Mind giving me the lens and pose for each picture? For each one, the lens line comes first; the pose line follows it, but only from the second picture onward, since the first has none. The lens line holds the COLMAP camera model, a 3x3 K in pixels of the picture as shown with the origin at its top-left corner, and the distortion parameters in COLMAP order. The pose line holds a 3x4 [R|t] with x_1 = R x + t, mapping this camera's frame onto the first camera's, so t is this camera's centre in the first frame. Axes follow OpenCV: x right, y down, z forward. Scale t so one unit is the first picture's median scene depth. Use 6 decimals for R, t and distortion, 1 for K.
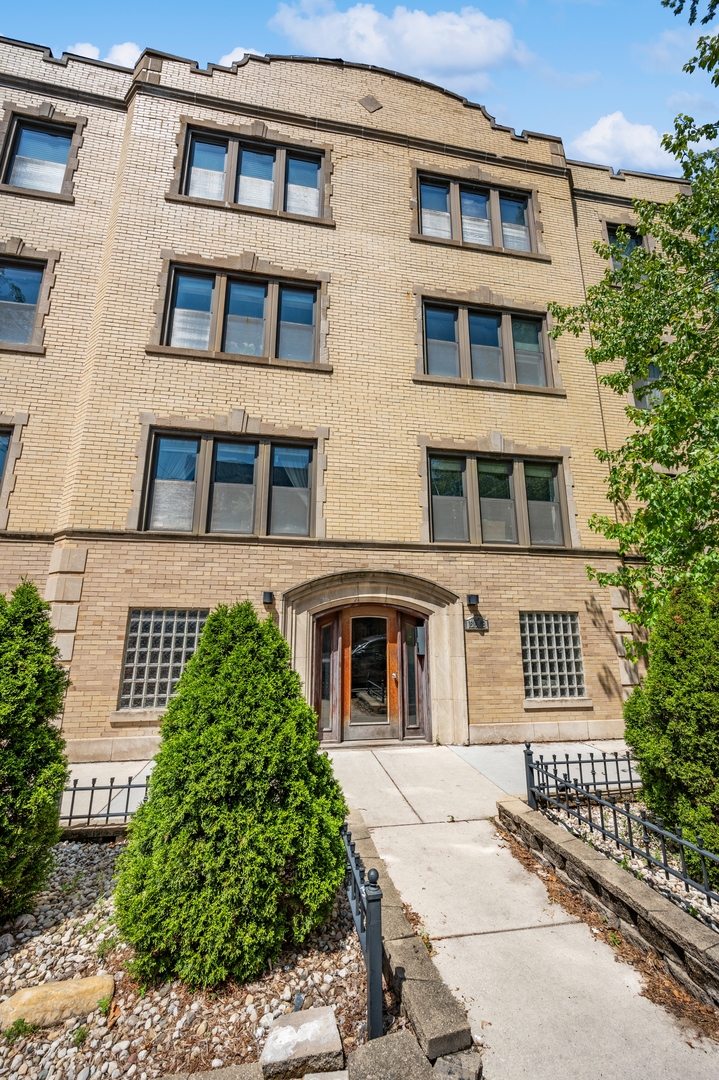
lens RADIAL K [[438.4, 0, 361.4], [0, 438.4, 538.9], [0, 0, 1]] dist [-0.001189, -0.000180]
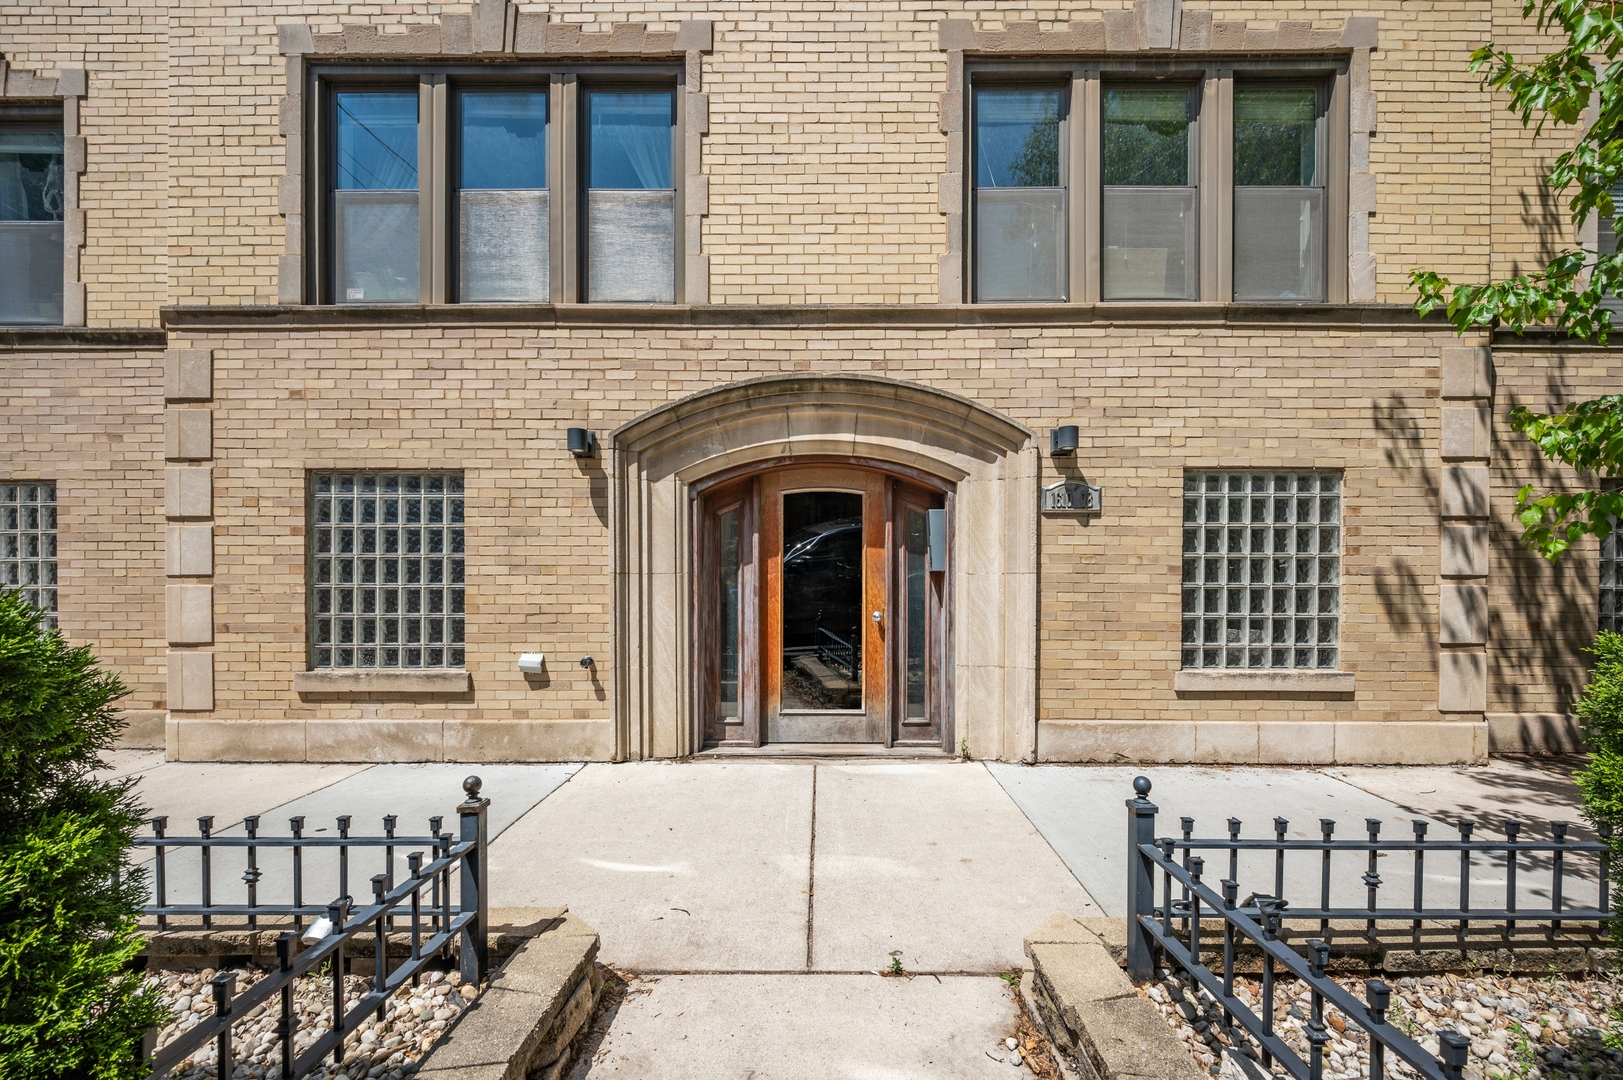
lens RADIAL K [[671.8, 0, 817.4], [0, 671.8, 606.5], [0, 0, 1]] dist [-0.002570, -0.000536]
pose [[0.983324, 0.003473, -0.181831, 0.138743], [0.039307, 0.972128, 0.231133, 0.133935], [0.177566, -0.234426, 0.955780, 0.311825]]
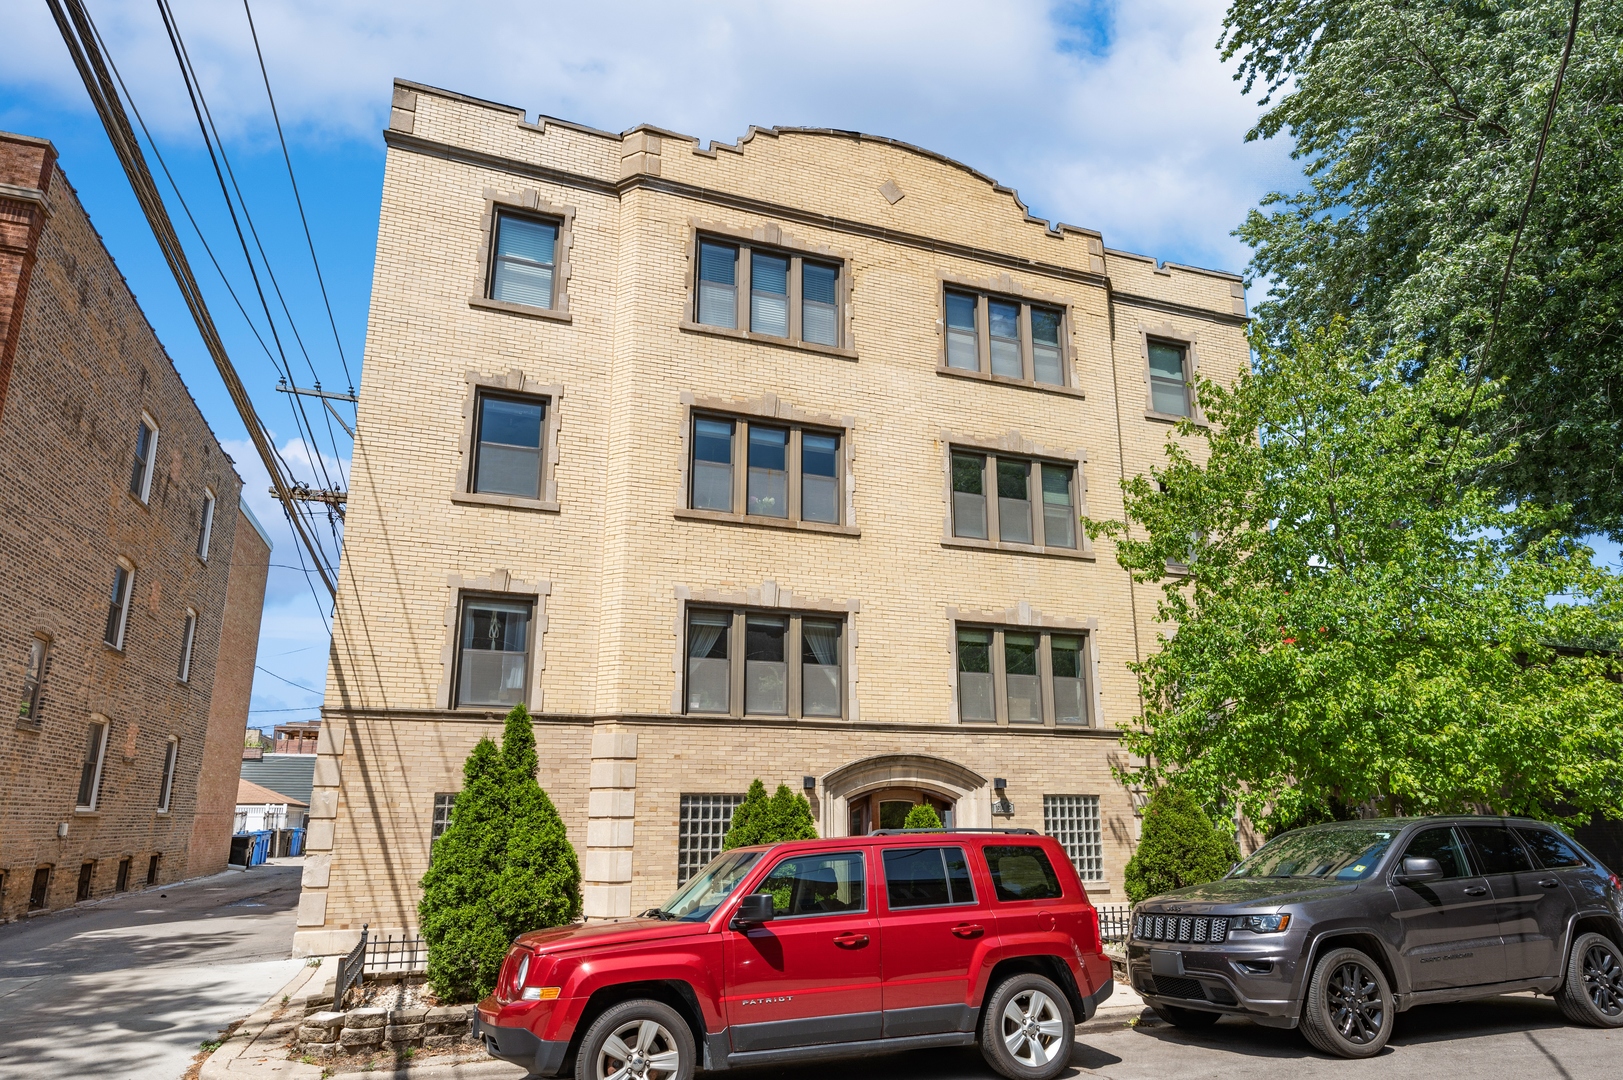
lens RADIAL K [[966.4, 0, 814.4], [0, 966.4, 600.4], [0, 0, 1]] dist [0.003472, 0.000528]
pose [[0.985478, 0.034453, 0.166274, -0.531413], [-0.034946, 0.999389, 0.000036, -0.257660], [-0.166171, -0.005846, 0.986080, -1.071181]]
